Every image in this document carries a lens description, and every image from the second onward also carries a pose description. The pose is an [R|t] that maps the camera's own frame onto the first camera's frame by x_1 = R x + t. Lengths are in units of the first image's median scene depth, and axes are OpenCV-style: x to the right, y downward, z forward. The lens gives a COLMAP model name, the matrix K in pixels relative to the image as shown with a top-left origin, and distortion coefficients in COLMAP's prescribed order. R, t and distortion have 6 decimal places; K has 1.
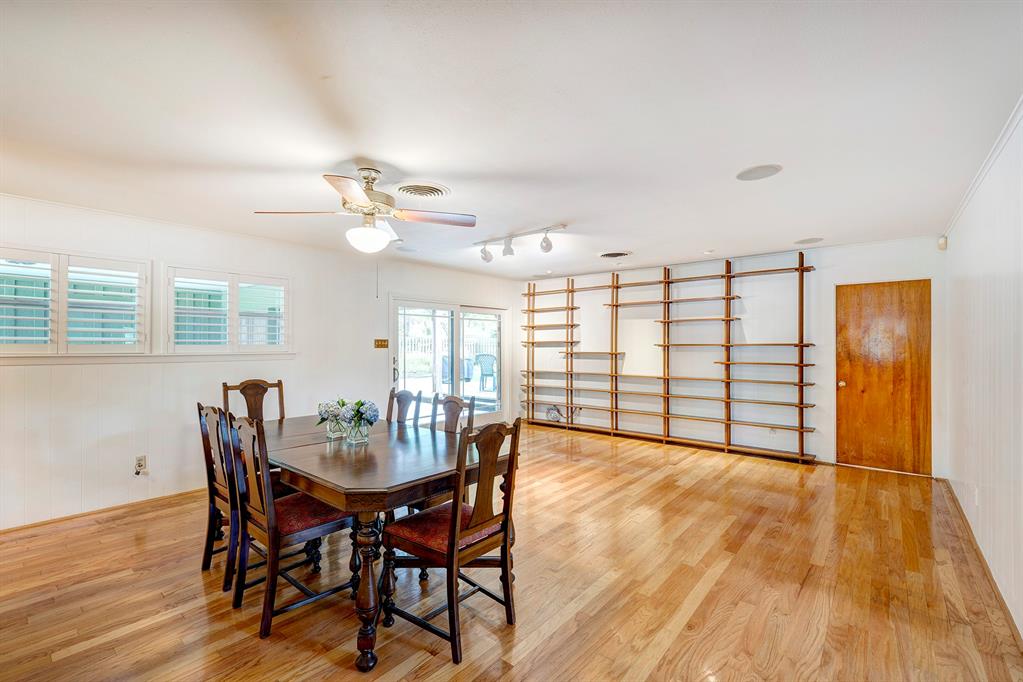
lens RADIAL K [[449.8, 0, 516.2], [0, 449.8, 337.9], [0, 0, 1]] dist [-0.001012, 0.000038]
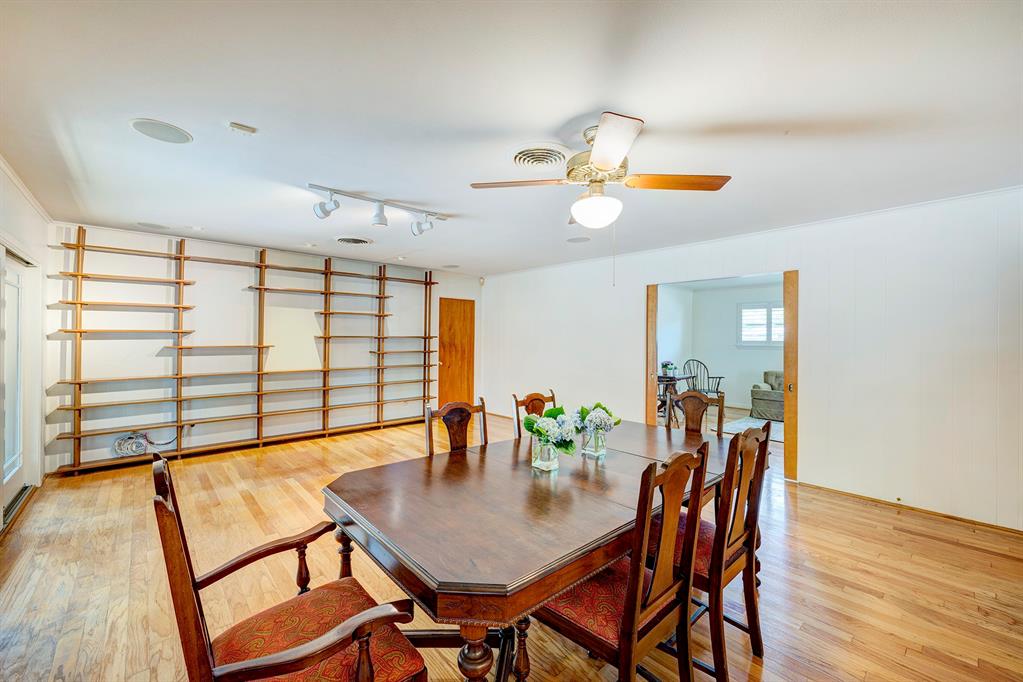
lens RADIAL K [[416.3, 0, 514.3], [0, 416.3, 342.2], [0, 0, 1]] dist [0.002271, 0.000091]
pose [[0.151682, -0.008961, 0.988389, -0.499516], [-0.019998, 0.999726, 0.012132, 0.008013], [-0.988227, -0.021606, 0.151461, 0.453375]]
